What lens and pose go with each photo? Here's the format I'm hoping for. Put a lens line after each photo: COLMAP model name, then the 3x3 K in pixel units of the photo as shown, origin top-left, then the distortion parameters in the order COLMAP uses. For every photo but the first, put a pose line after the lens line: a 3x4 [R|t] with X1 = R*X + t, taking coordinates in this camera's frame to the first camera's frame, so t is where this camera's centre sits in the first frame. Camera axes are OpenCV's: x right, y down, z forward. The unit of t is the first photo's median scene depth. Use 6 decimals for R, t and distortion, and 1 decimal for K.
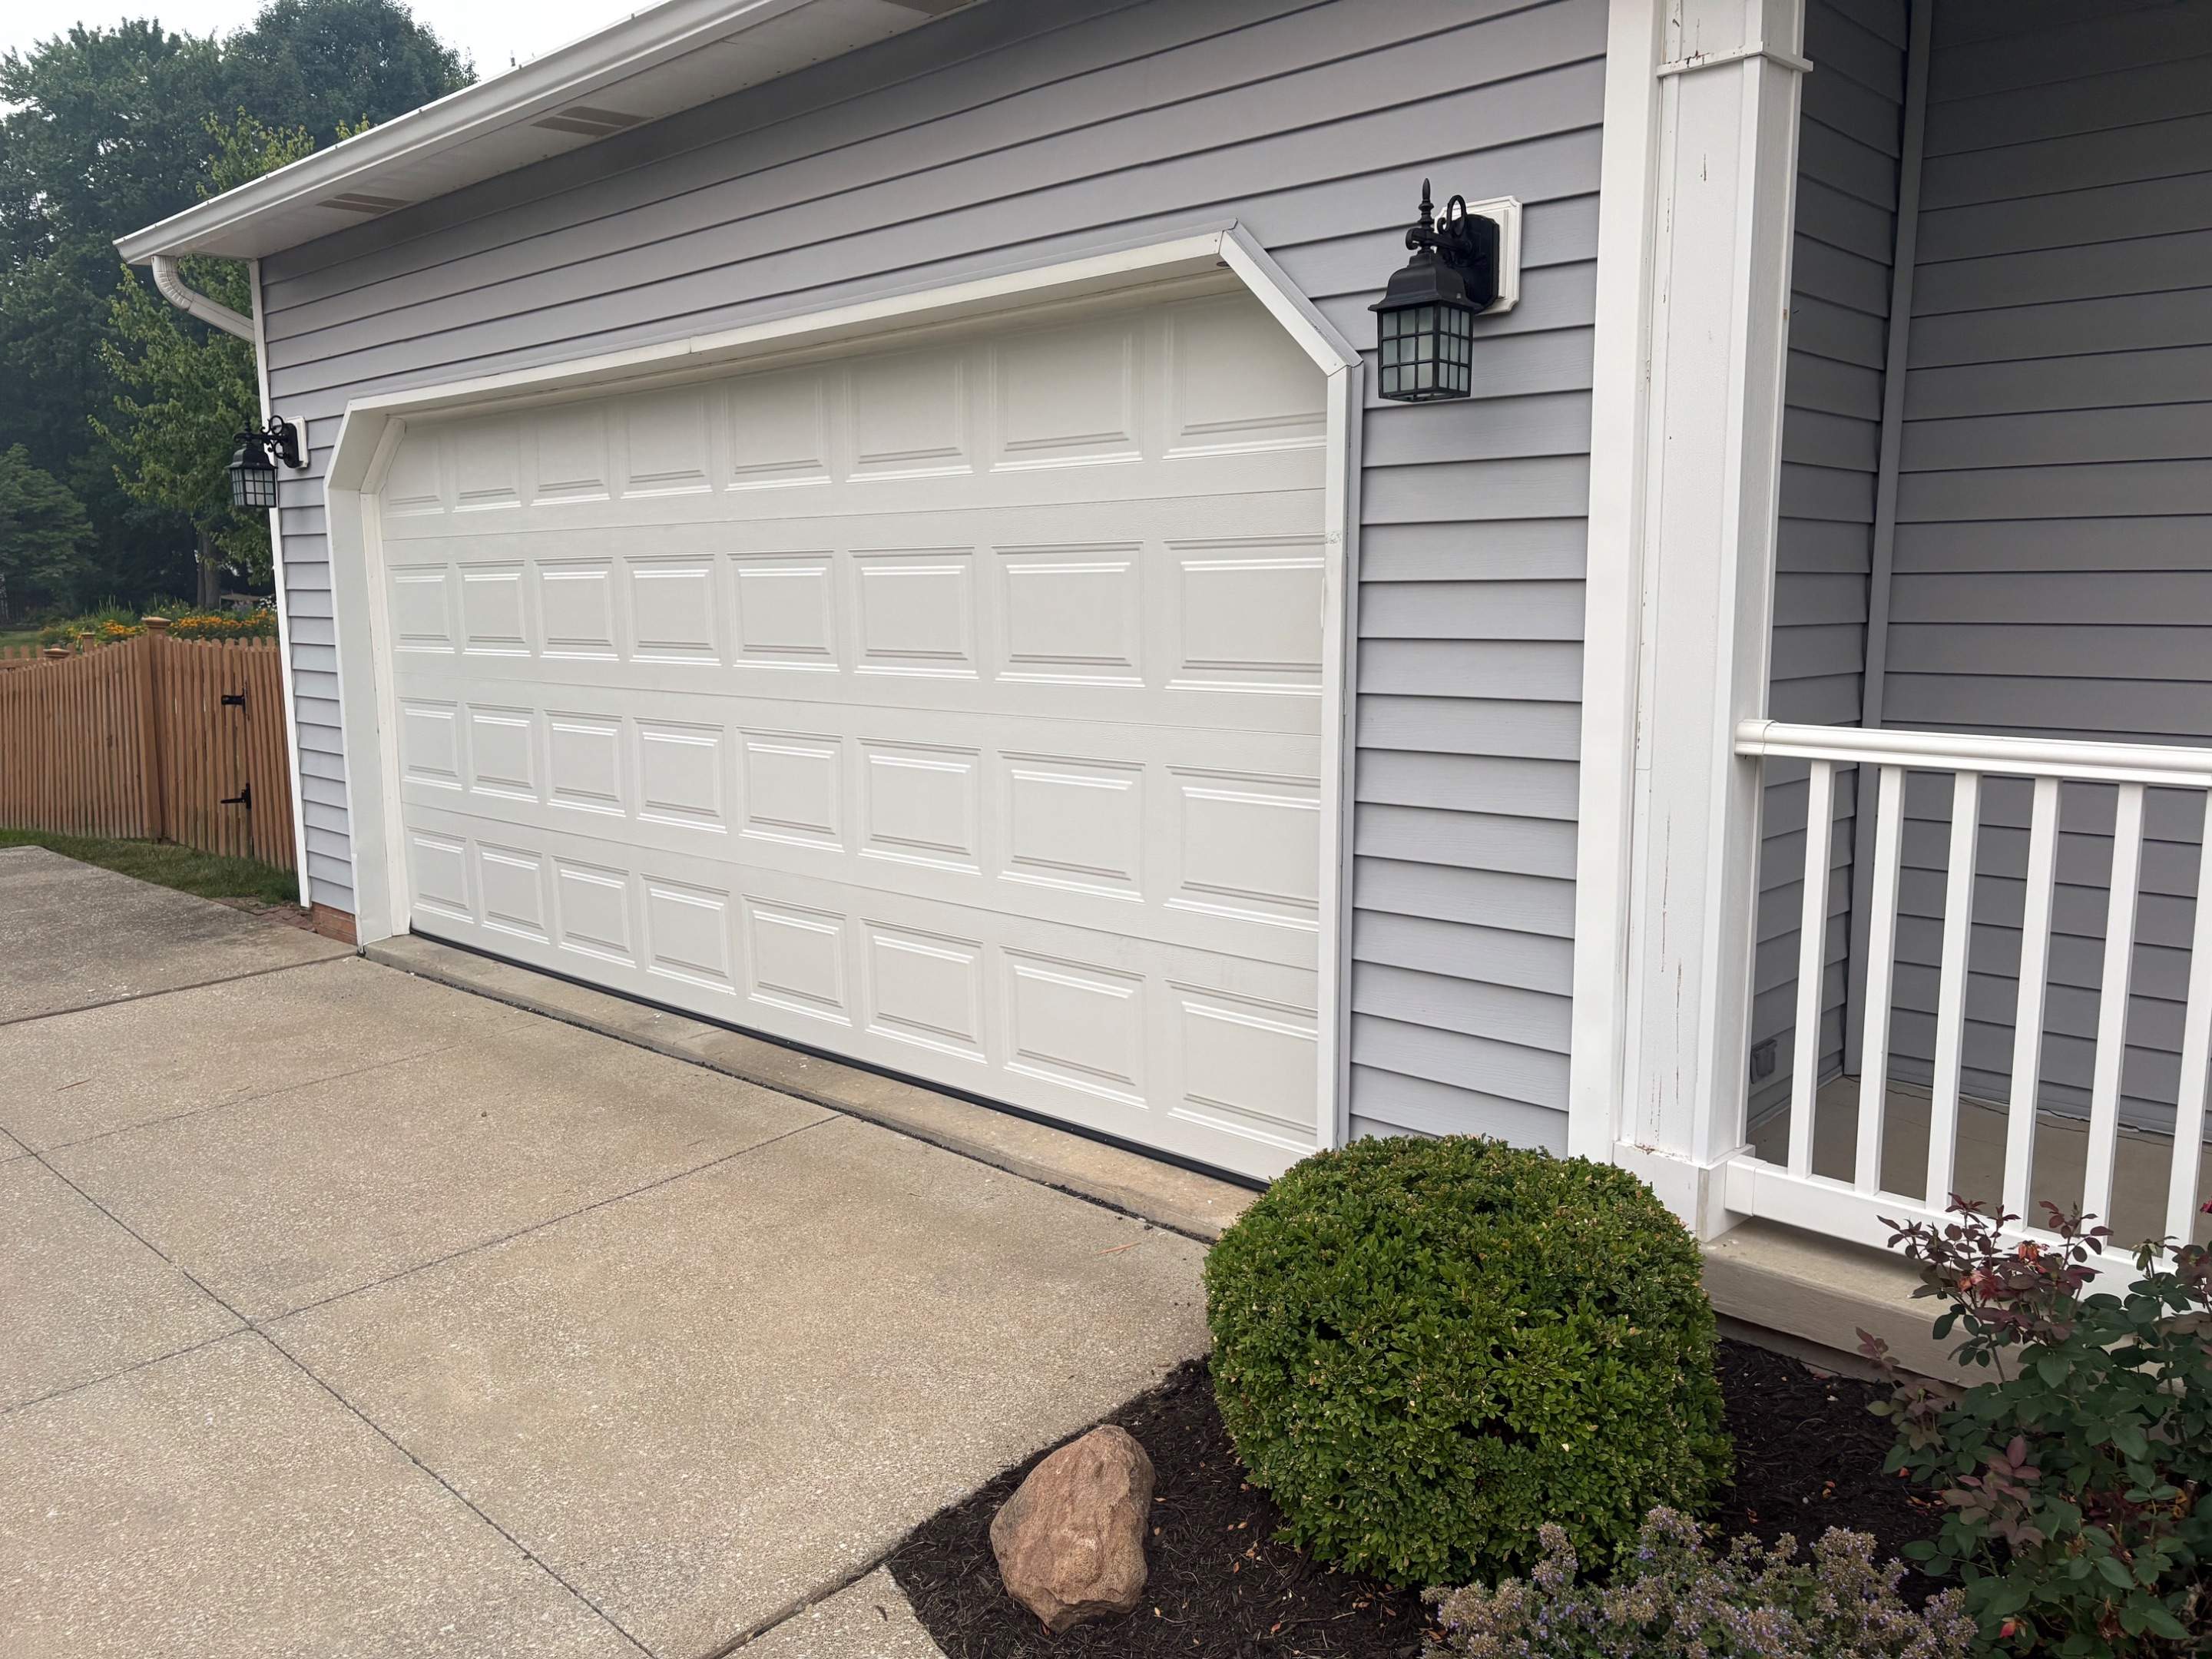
lens RADIAL K [[1658.7, 0, 1105.1], [0, 1658.7, 839.3], [0, 0, 1]] dist [0.036465, -0.005458]
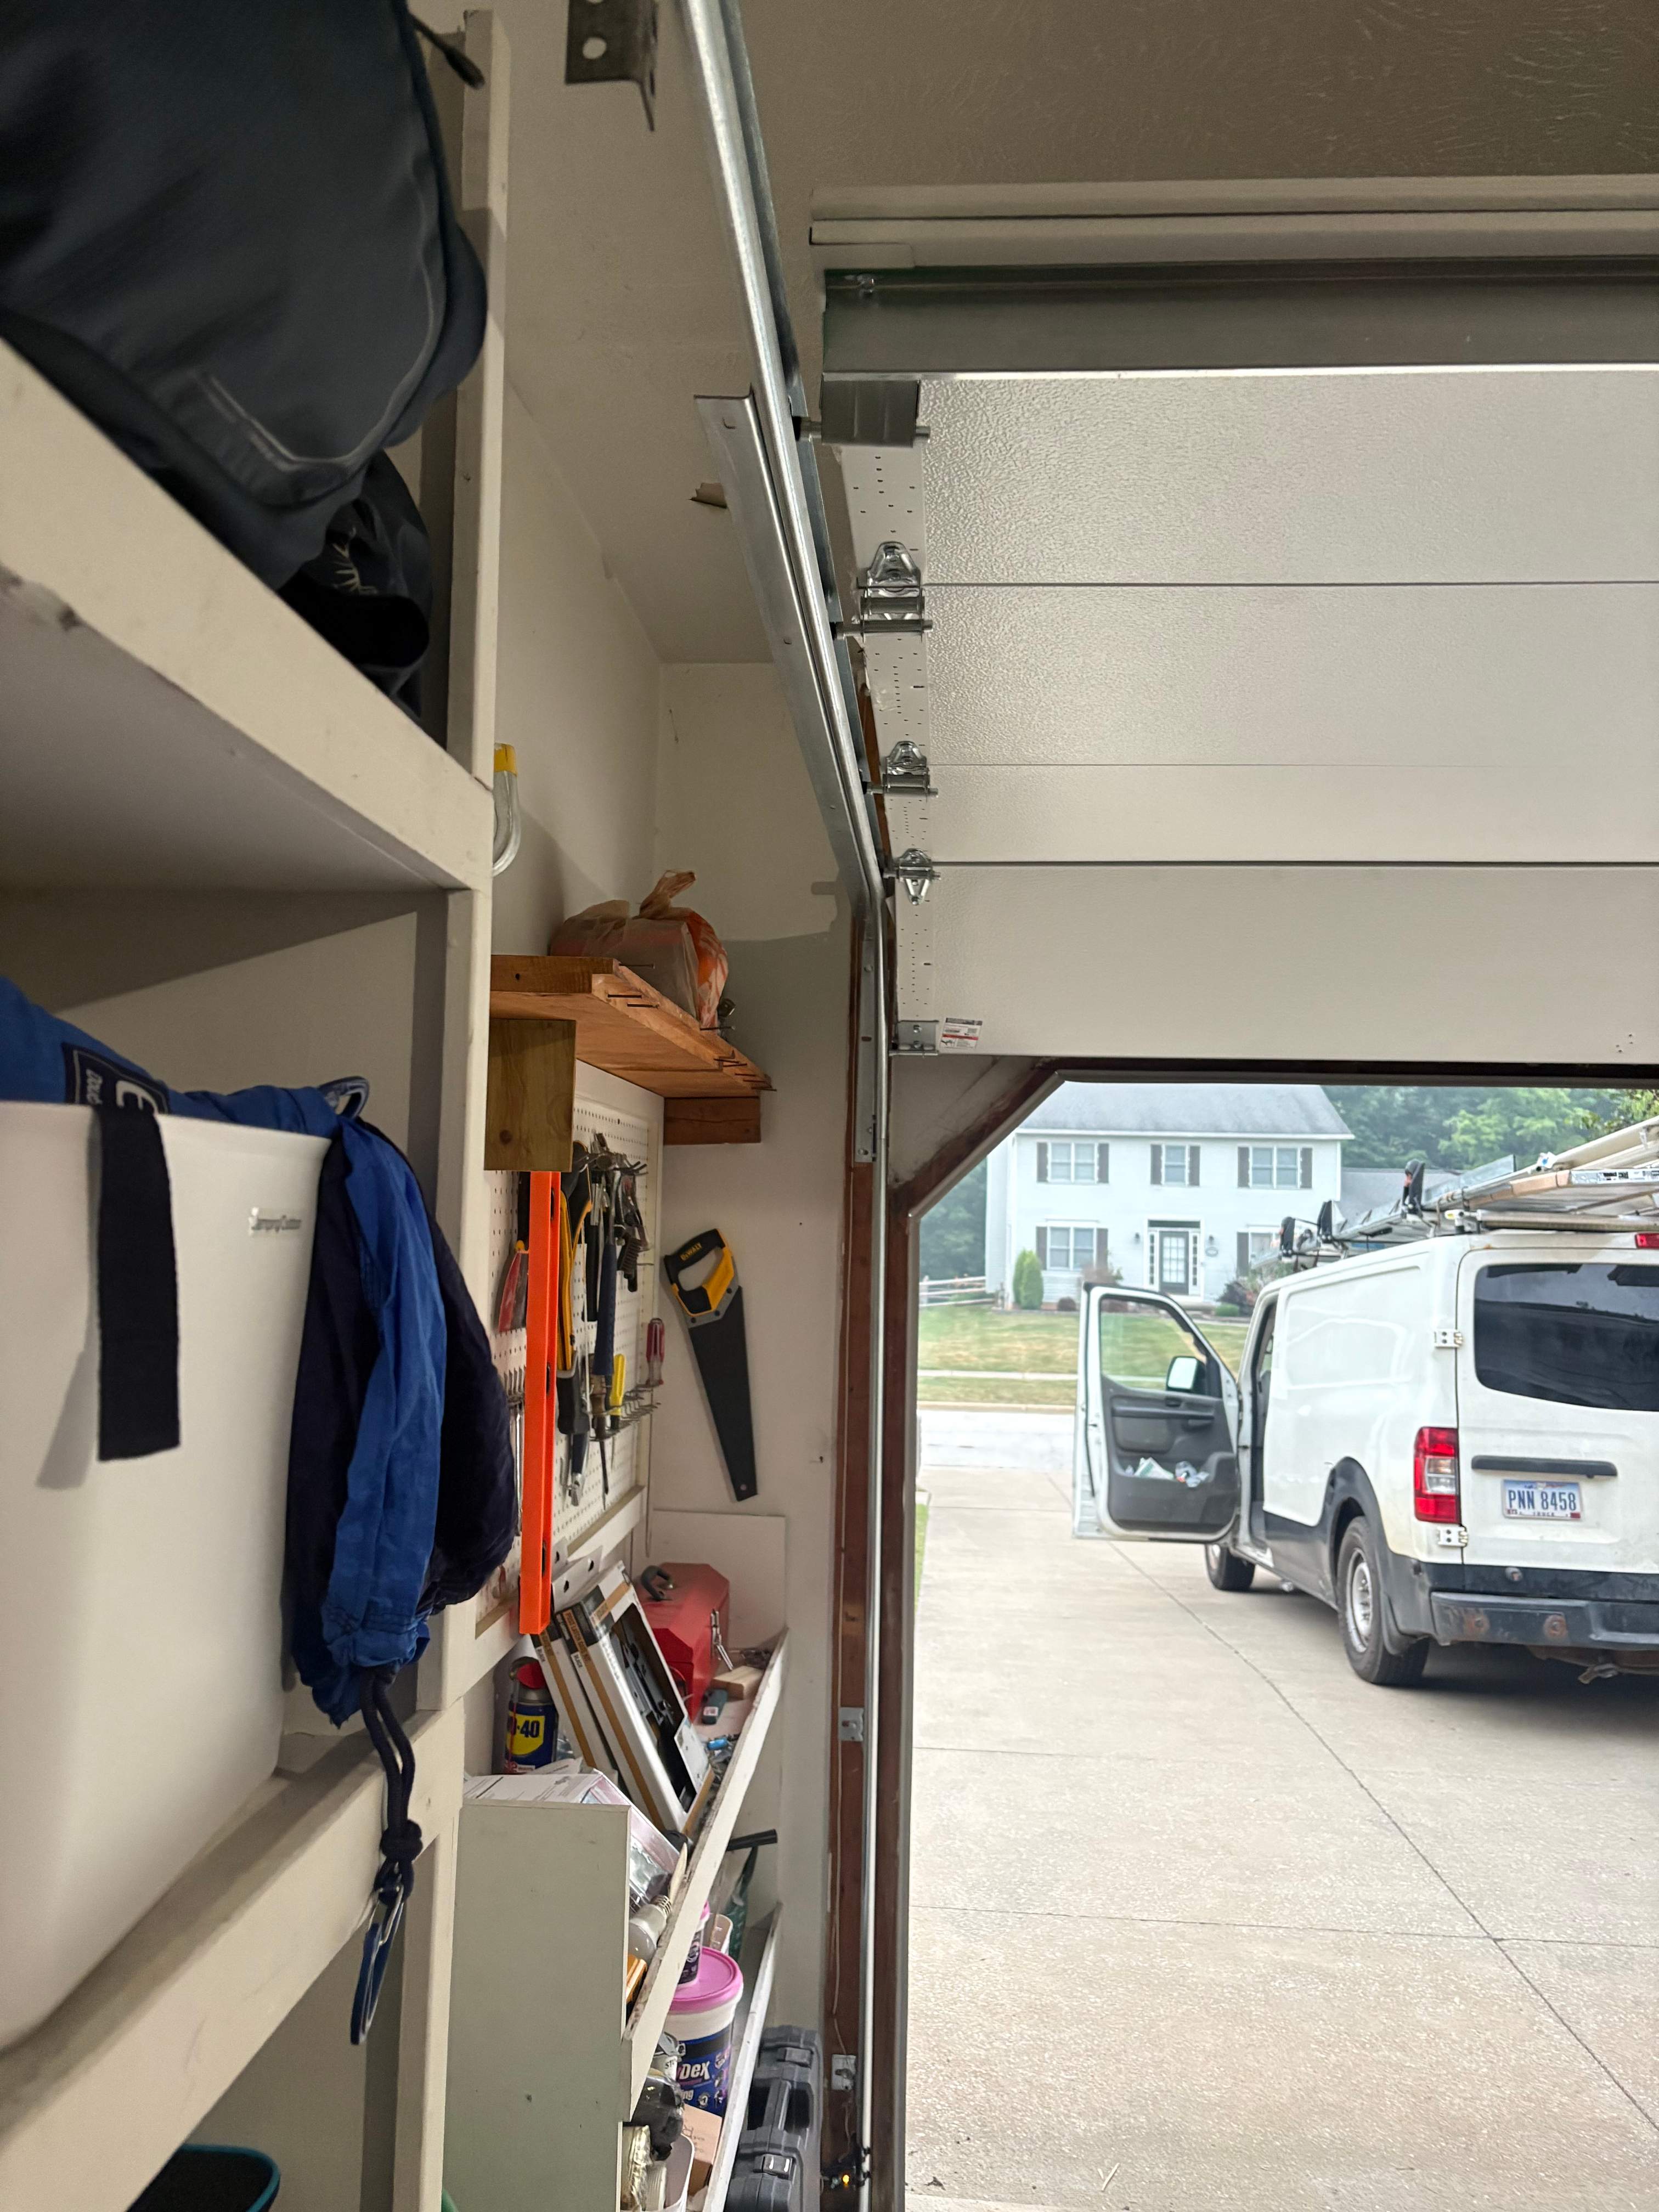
lens RADIAL K [[1648.5, 0, 818.4], [0, 1648.5, 1111.9], [0, 0, 1]] dist [0.054399, -0.073231]
pose [[-0.774851, -0.049058, -0.630238, 0.758092], [-0.112425, 0.991785, 0.061020, -0.372341], [0.622067, 0.118135, -0.774000, 1.628966]]
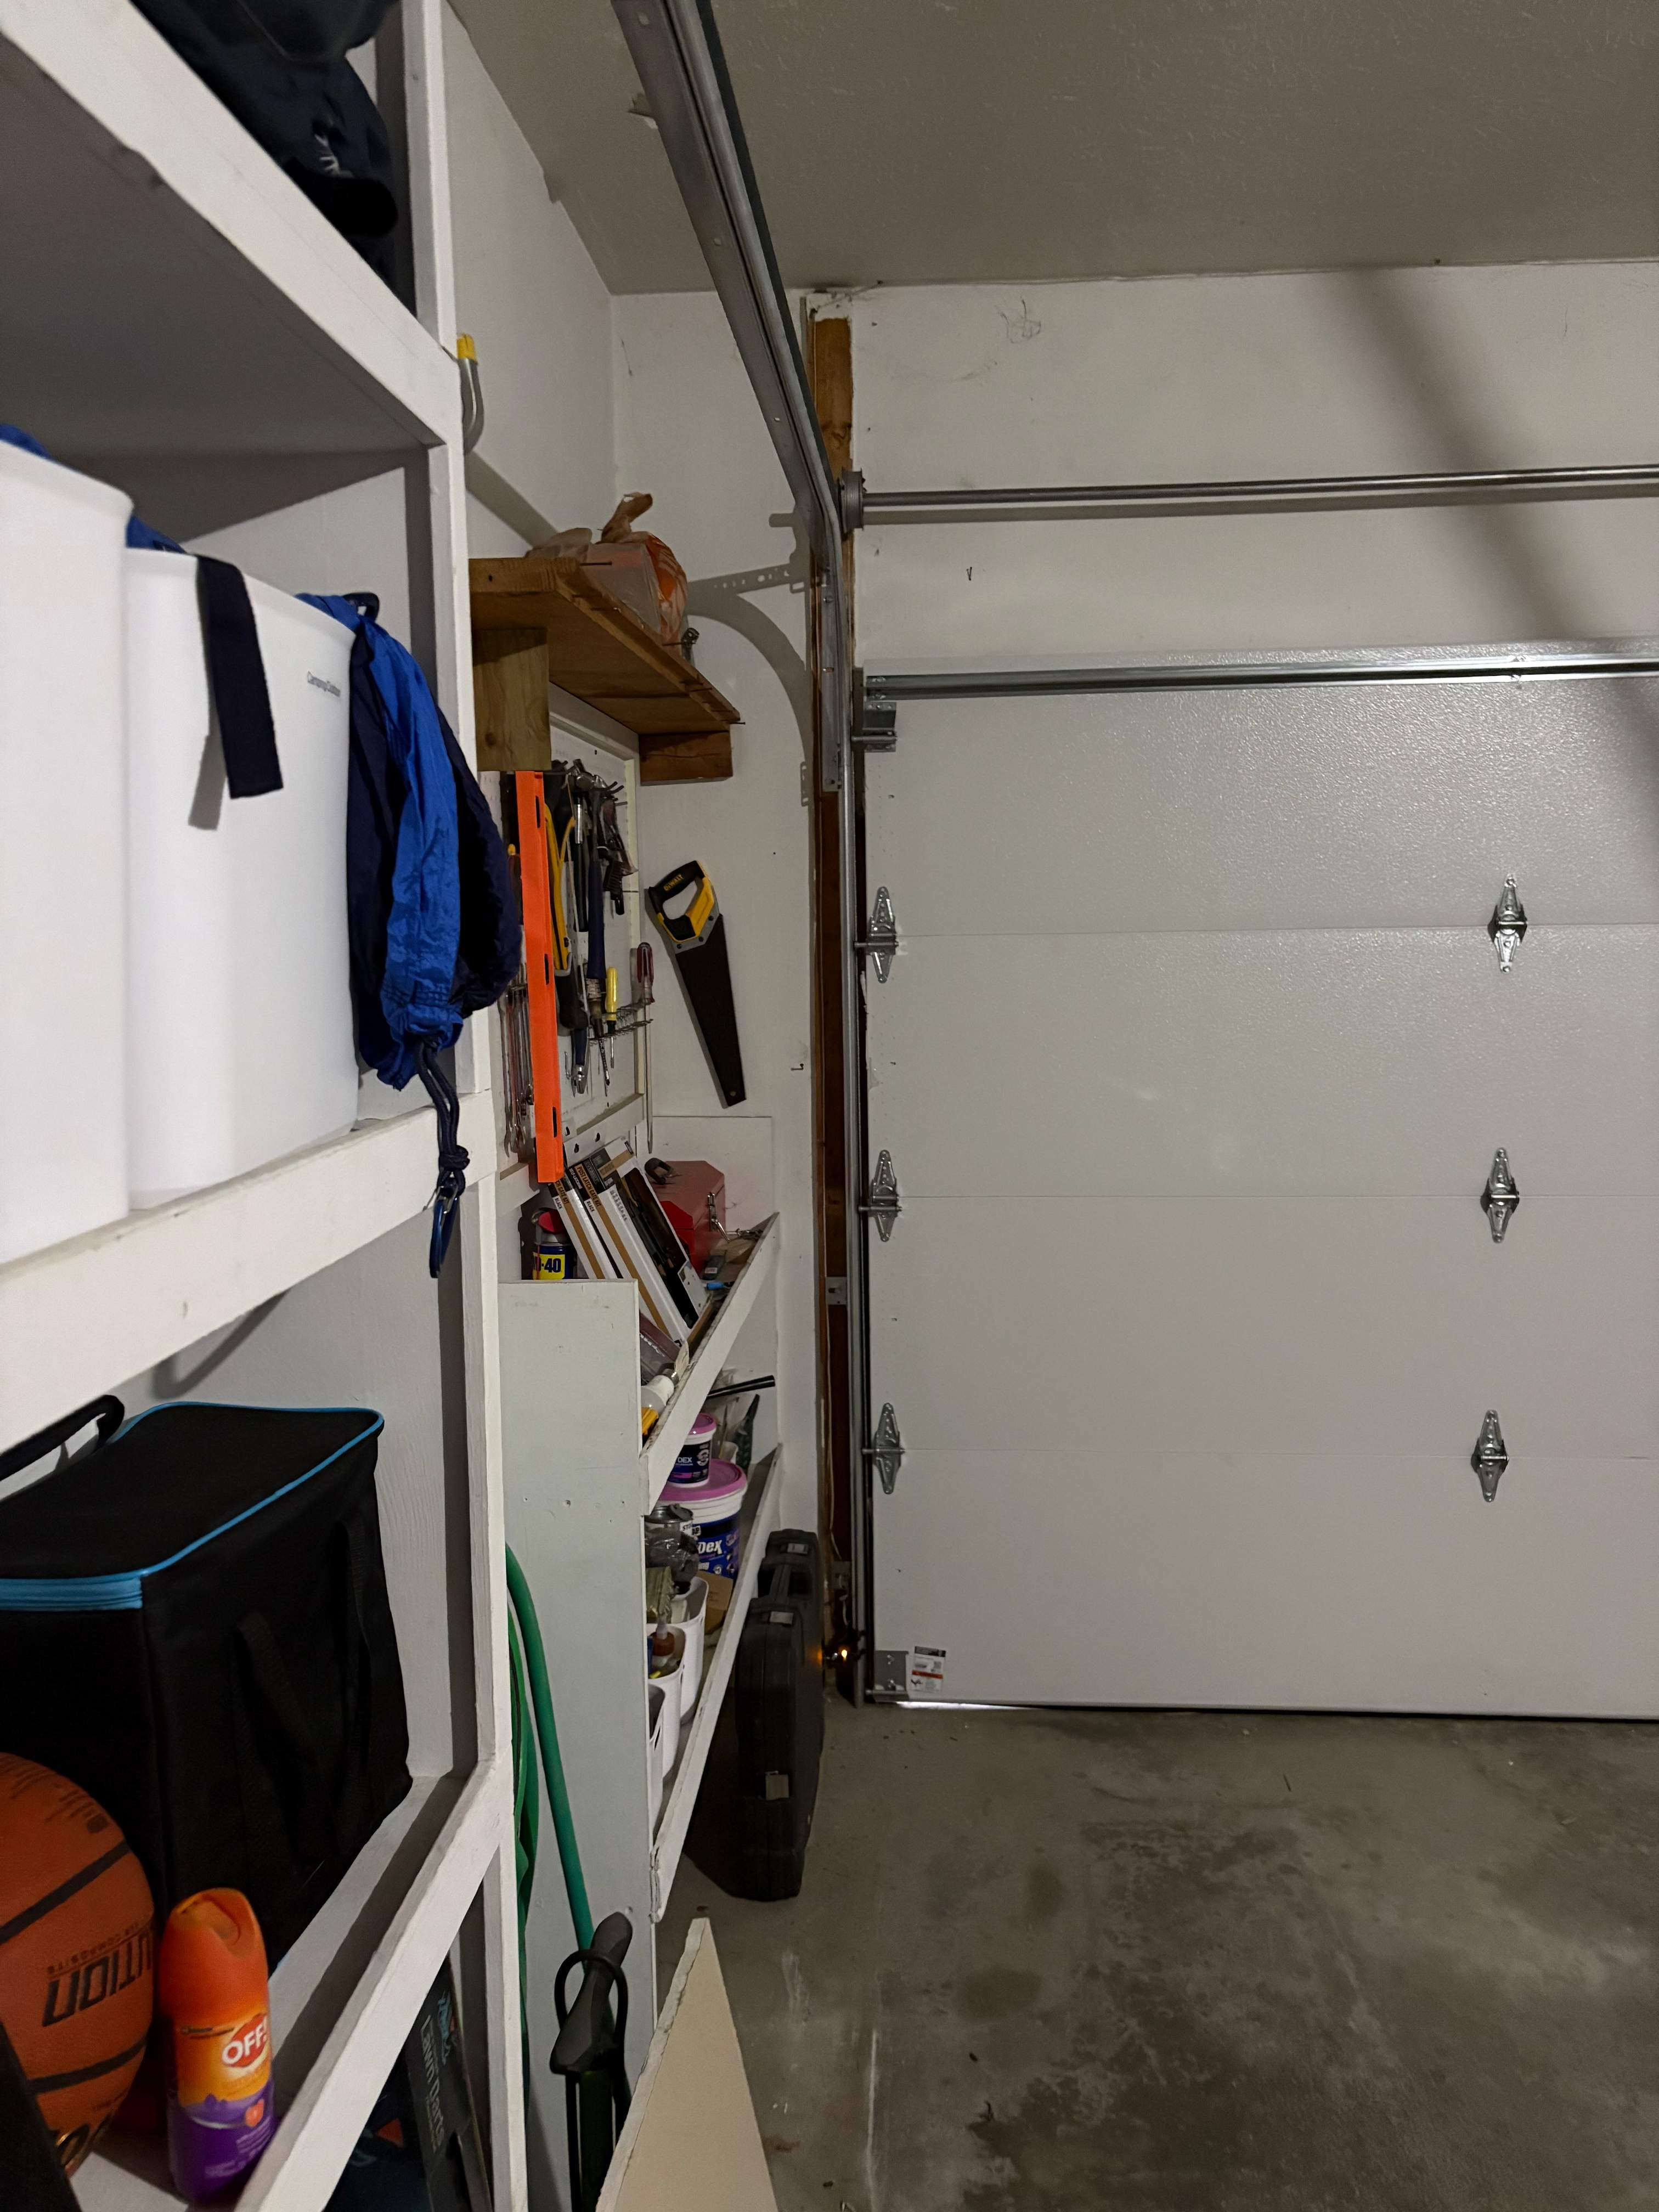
lens RADIAL K [[1648.5, 0, 818.4], [0, 1648.5, 1111.9], [0, 0, 1]] dist [0.054399, -0.073231]
pose [[-0.773652, 0.095648, -0.626350, 0.796113], [-0.073436, 0.968343, 0.238579, -0.341716], [0.629341, 0.230573, -0.742136, 1.703331]]
